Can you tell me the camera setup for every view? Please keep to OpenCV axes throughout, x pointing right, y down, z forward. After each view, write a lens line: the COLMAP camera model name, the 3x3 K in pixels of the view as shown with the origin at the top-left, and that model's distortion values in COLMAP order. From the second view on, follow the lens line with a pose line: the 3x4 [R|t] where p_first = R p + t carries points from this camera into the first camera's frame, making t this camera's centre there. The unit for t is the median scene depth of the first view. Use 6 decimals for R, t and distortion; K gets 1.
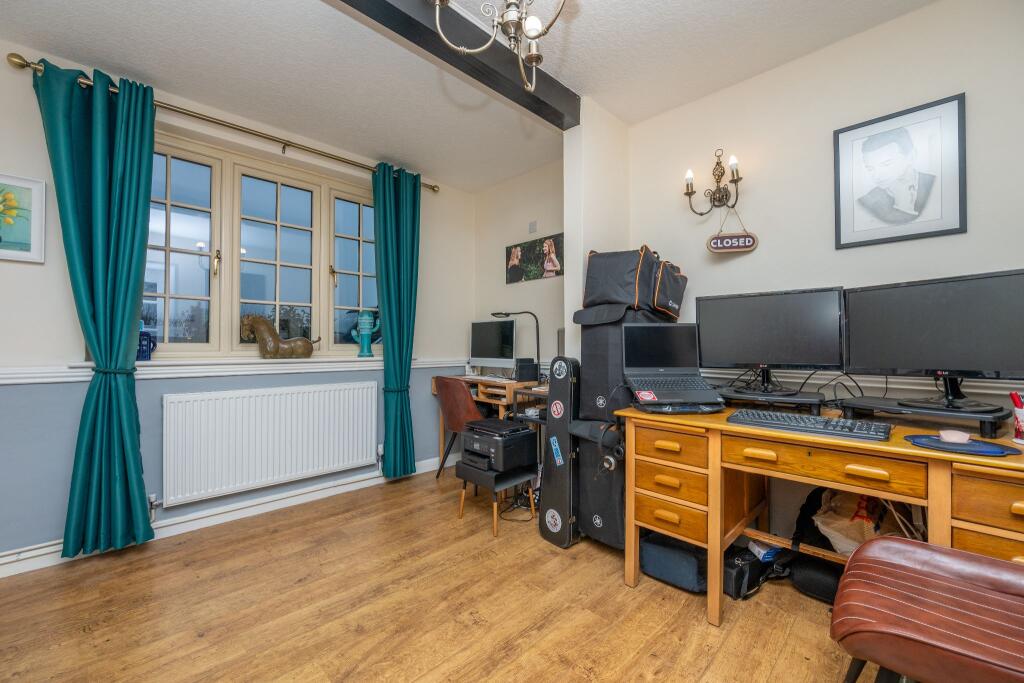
lens RADIAL K [[413.6, 0, 514.1], [0, 413.6, 340.4], [0, 0, 1]] dist [-0.002550, -0.000130]
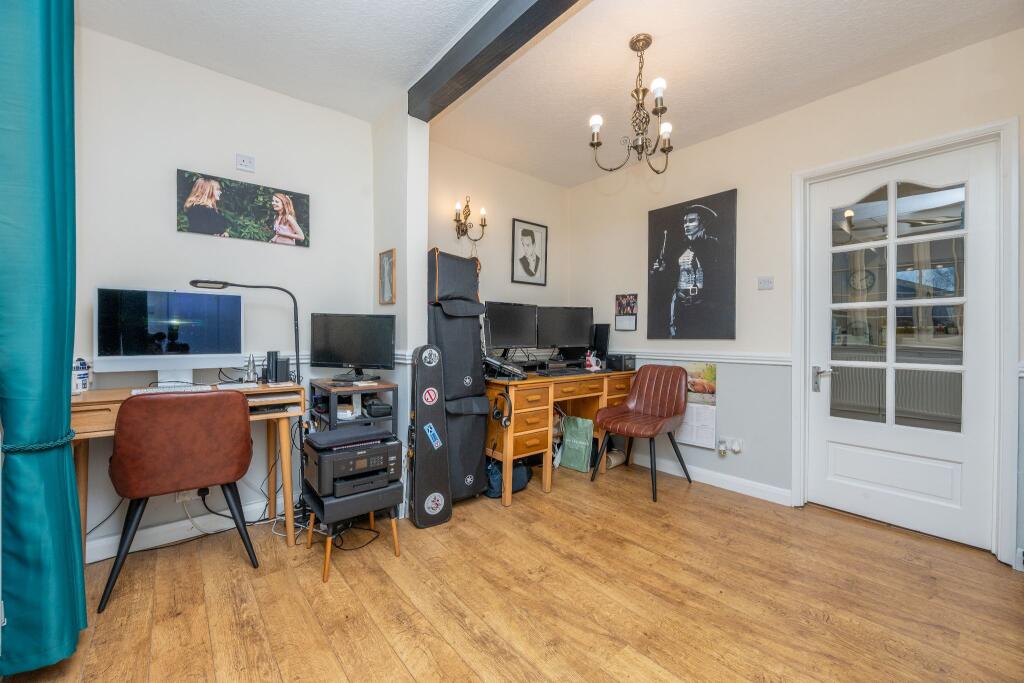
lens RADIAL K [[413.6, 0, 514.1], [0, 413.6, 340.4], [0, 0, 1]] dist [-0.002550, -0.000130]
pose [[0.071343, -0.012484, 0.997374, -0.902608], [-0.013319, 0.999821, 0.013467, 0.012016], [-0.997363, -0.014245, 0.071164, 0.723416]]
